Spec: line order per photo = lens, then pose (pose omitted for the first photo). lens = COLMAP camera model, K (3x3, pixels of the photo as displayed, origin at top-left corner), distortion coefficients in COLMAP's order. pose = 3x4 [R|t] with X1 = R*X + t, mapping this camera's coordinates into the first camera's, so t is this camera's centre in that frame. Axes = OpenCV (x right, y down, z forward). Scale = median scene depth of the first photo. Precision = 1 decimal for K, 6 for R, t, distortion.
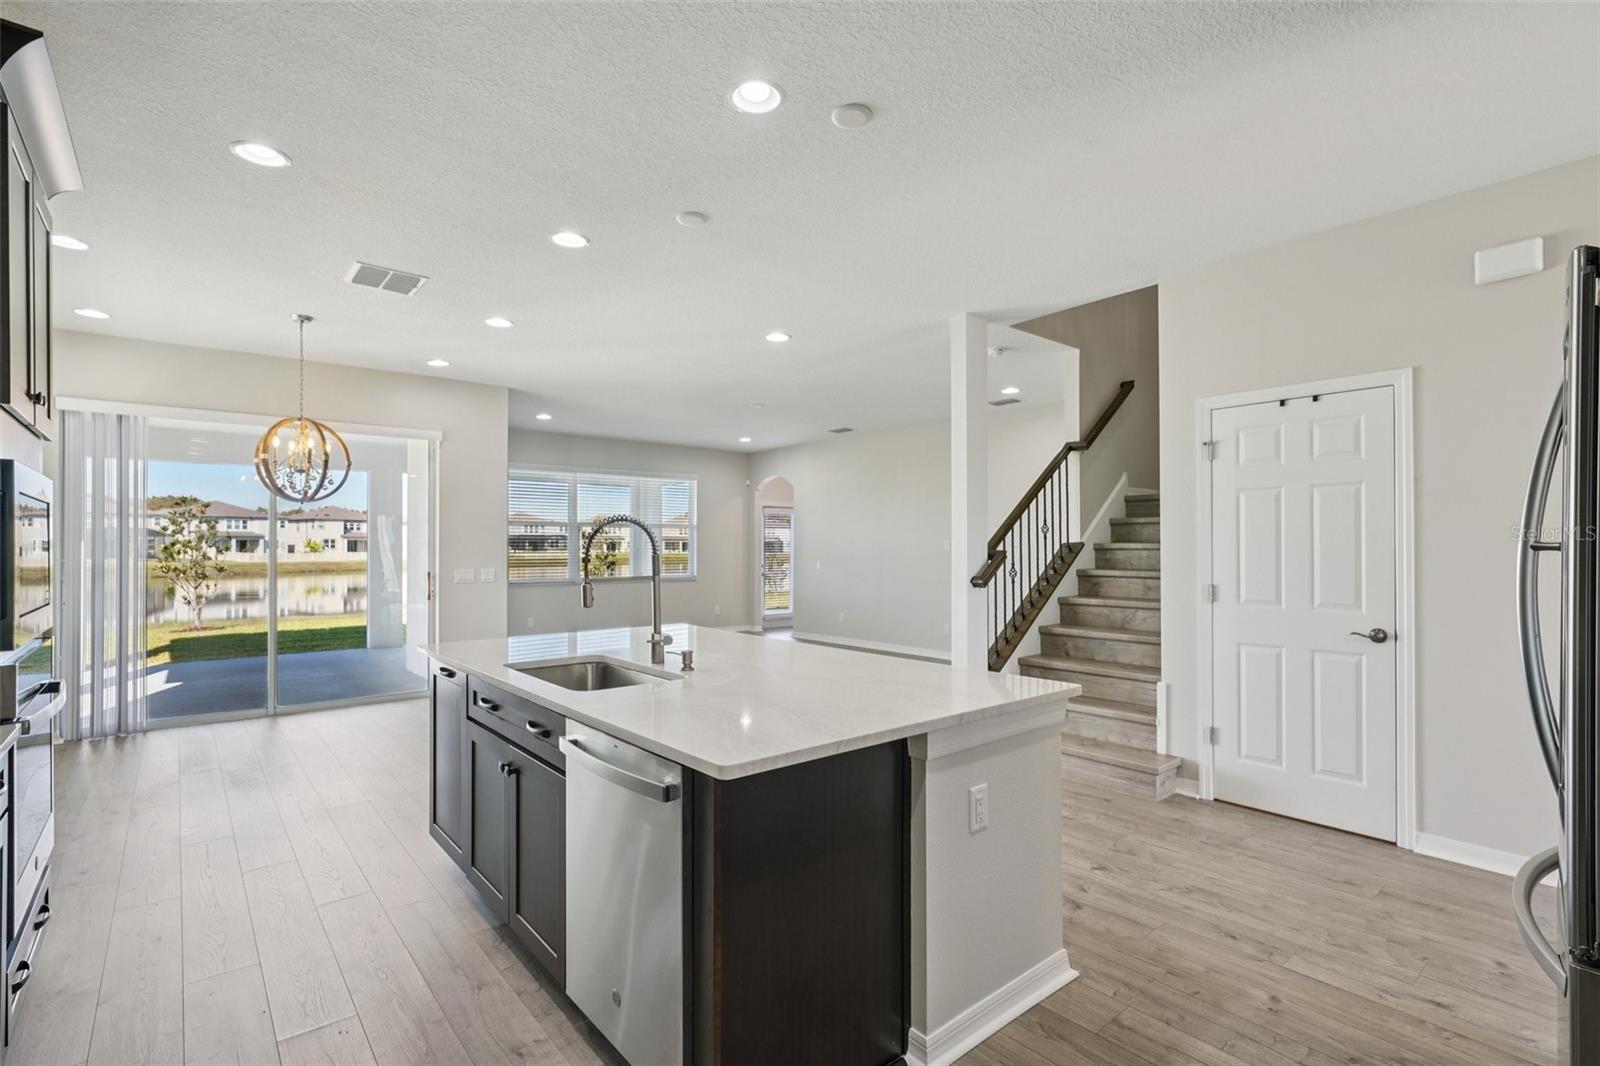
lens RADIAL K [[740.9, 0, 797.0], [0, 740.9, 543.7], [0, 0, 1]] dist [-0.004135, 0.004503]
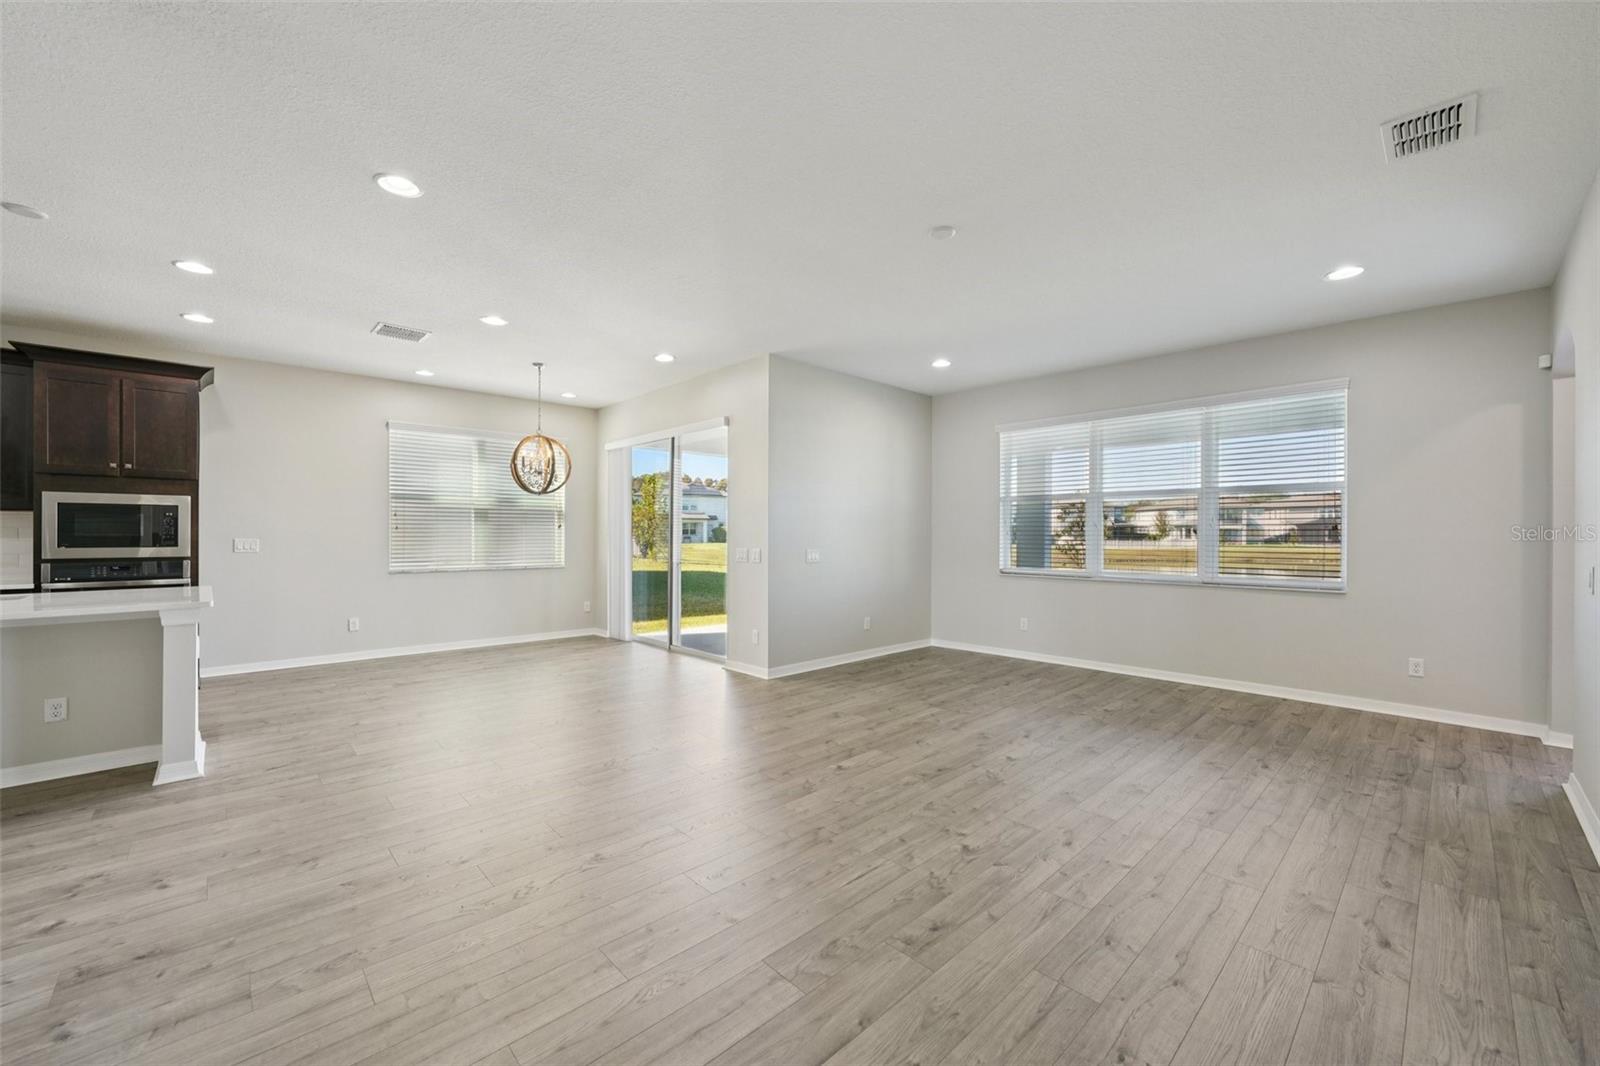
lens RADIAL K [[629.1, 0, 798.6], [0, 629.1, 535.0], [0, 0, 1]] dist [-0.015607, 0.003781]
pose [[0.062027, 0.002858, -0.998070, 0.385596], [0.001342, 0.999995, 0.002947, 0.013295], [0.998074, -0.001522, 0.062023, 0.960526]]
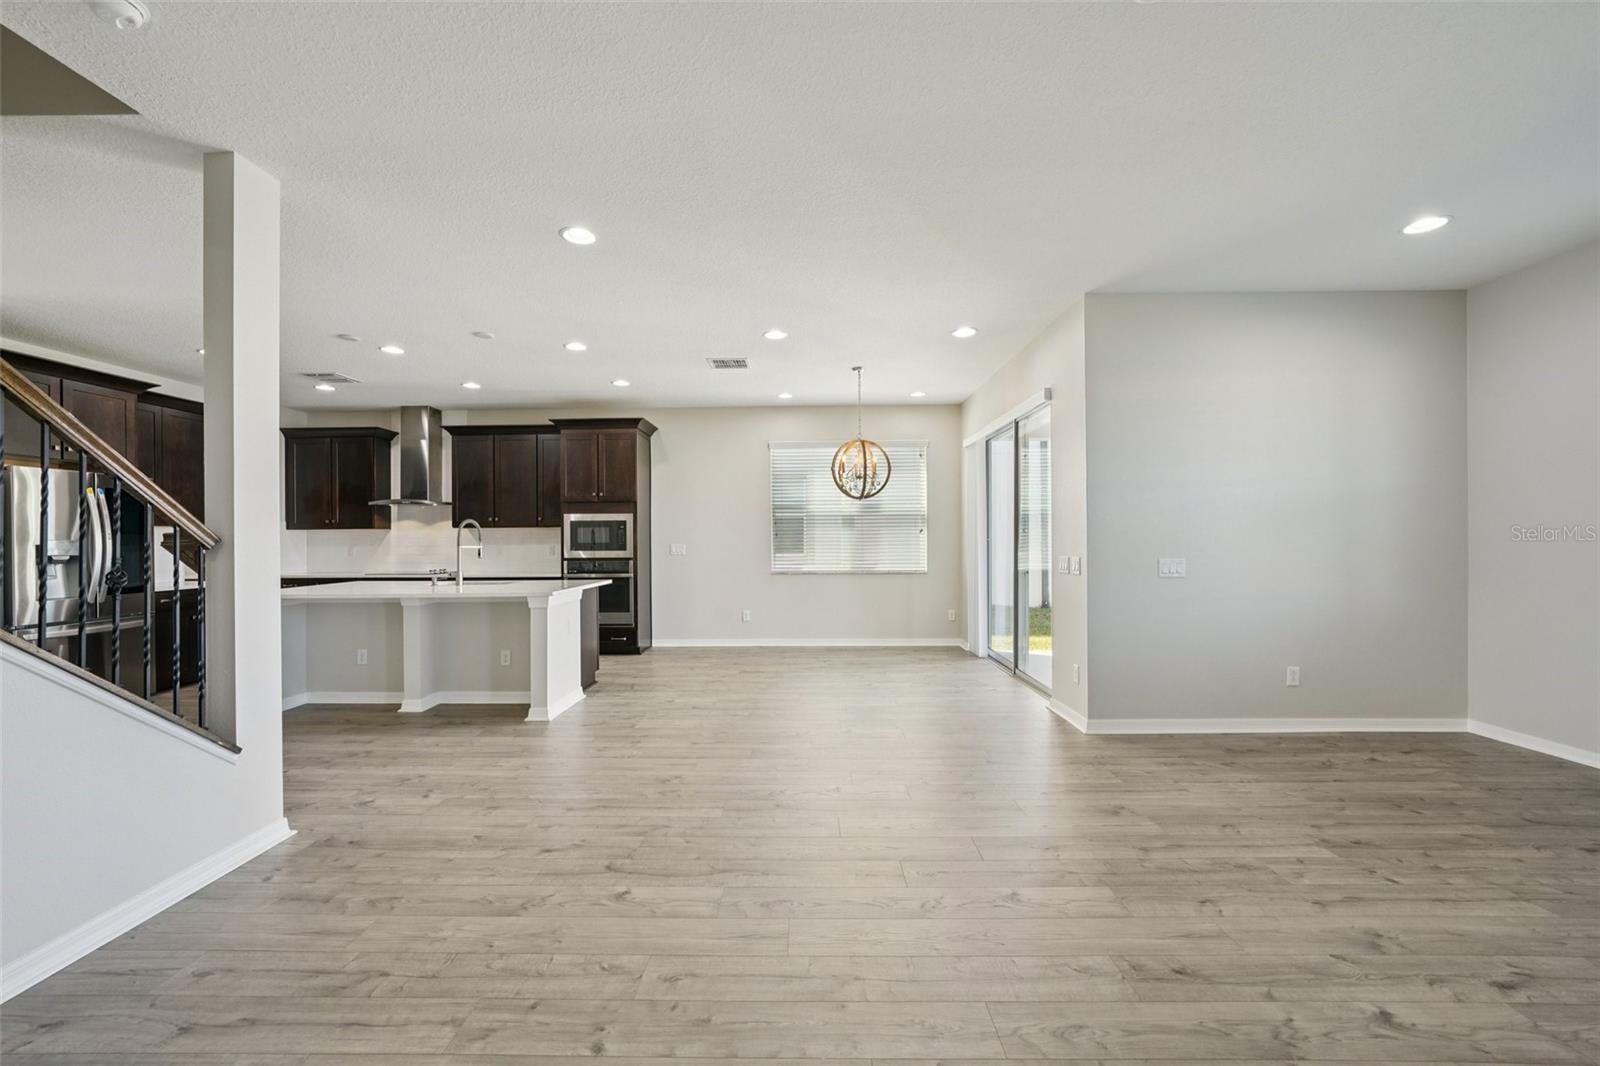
lens RADIAL K [[629.1, 0, 794.7], [0, 629.1, 539.8], [0, 0, 1]] dist [-0.015607, 0.003781]
pose [[-0.654043, 0.007329, -0.756422, 0.218850], [0.010538, 0.999944, 0.000576, 0.013357], [0.756384, -0.007595, -0.654084, 1.140845]]
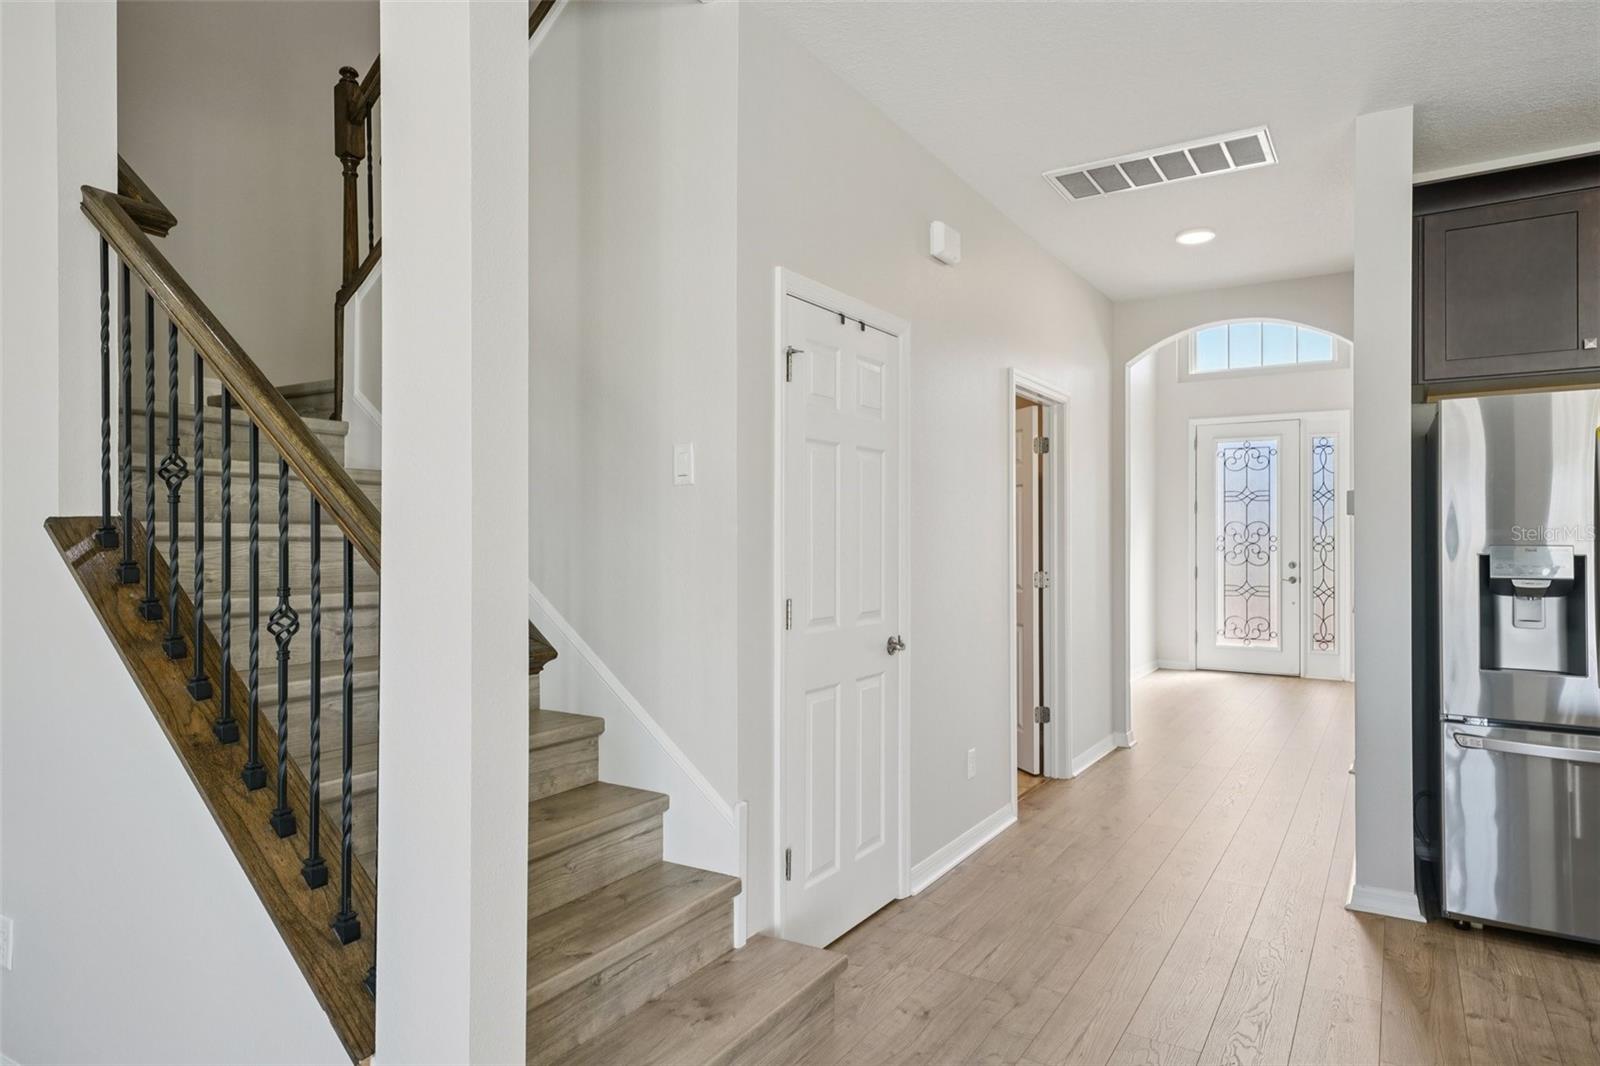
lens RADIAL K [[981.7, 0, 799.2], [0, 981.7, 527.1], [0, 0, 1]] dist [0.018762, 0.007482]
pose [[-0.313276, 0.012862, 0.949575, -0.088044], [-0.003045, 0.999890, -0.014548, 0.005782], [-0.949657, -0.007449, -0.313202, 0.665663]]
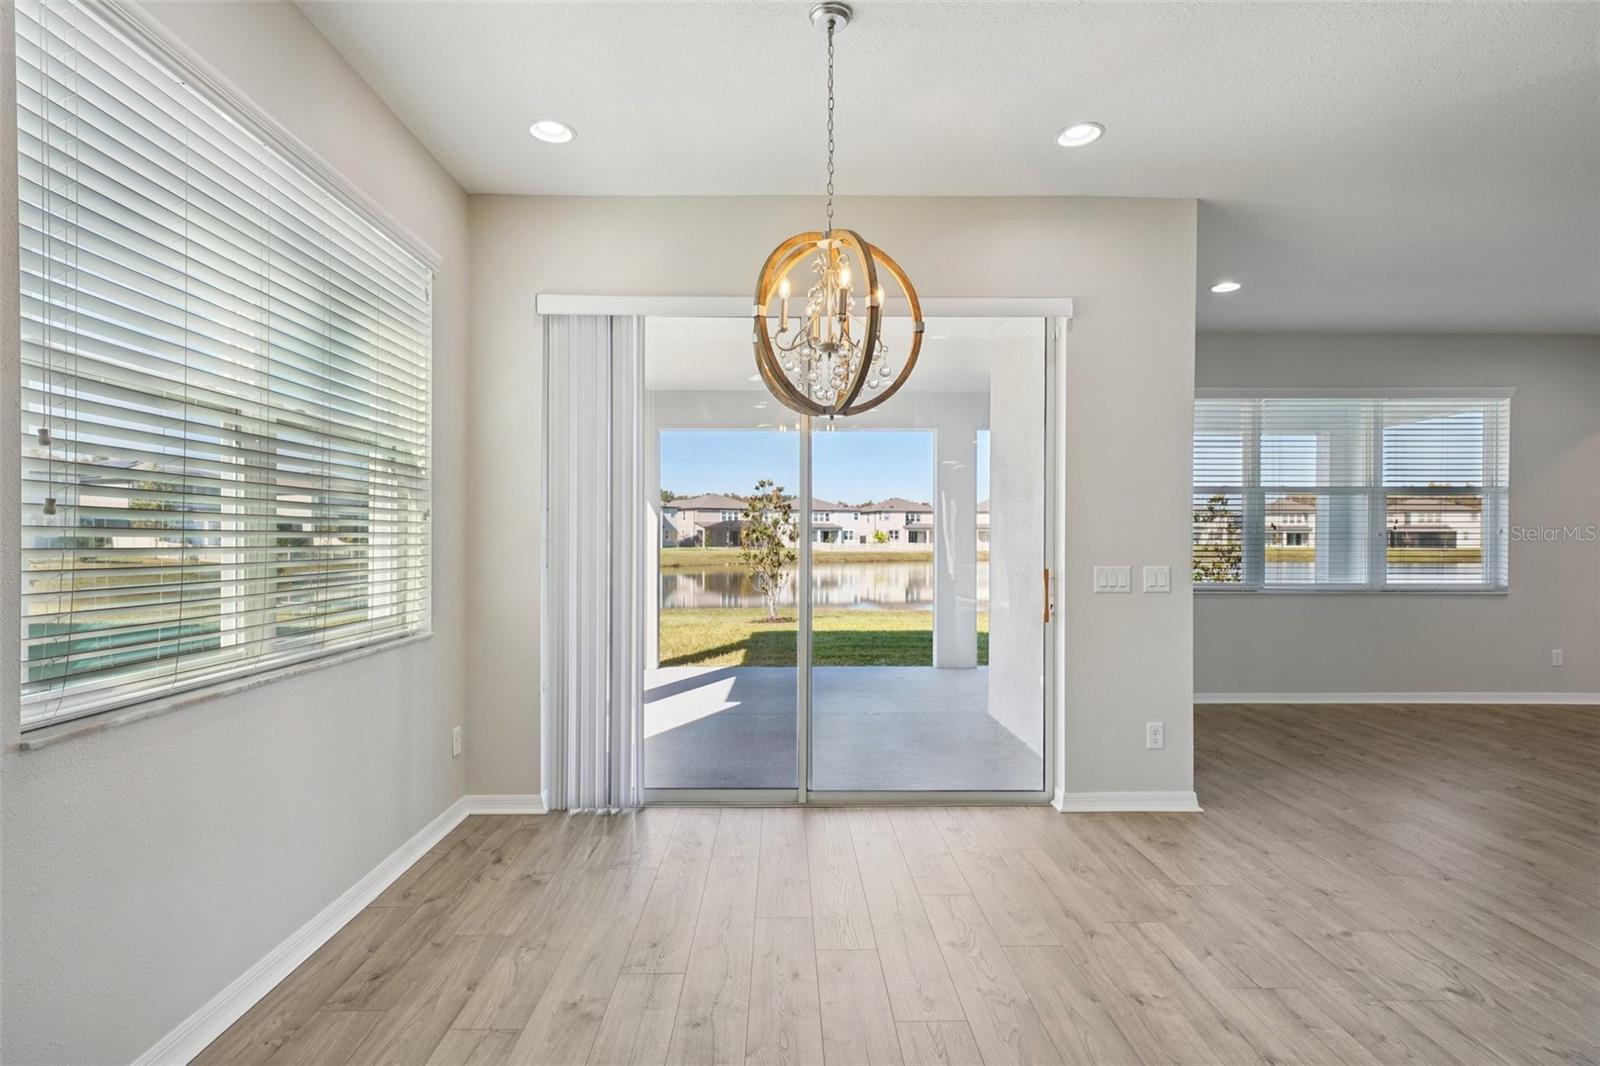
lens RADIAL K [[829.6, 0, 797.2], [0, 829.6, 536.9], [0, 0, 1]] dist [0.002629, 0.002523]
pose [[0.777877, 0.002557, -0.628412, -0.241750], [-0.001389, 0.999996, 0.002350, 0.012993], [0.628415, -0.000955, 0.777877, 0.392571]]
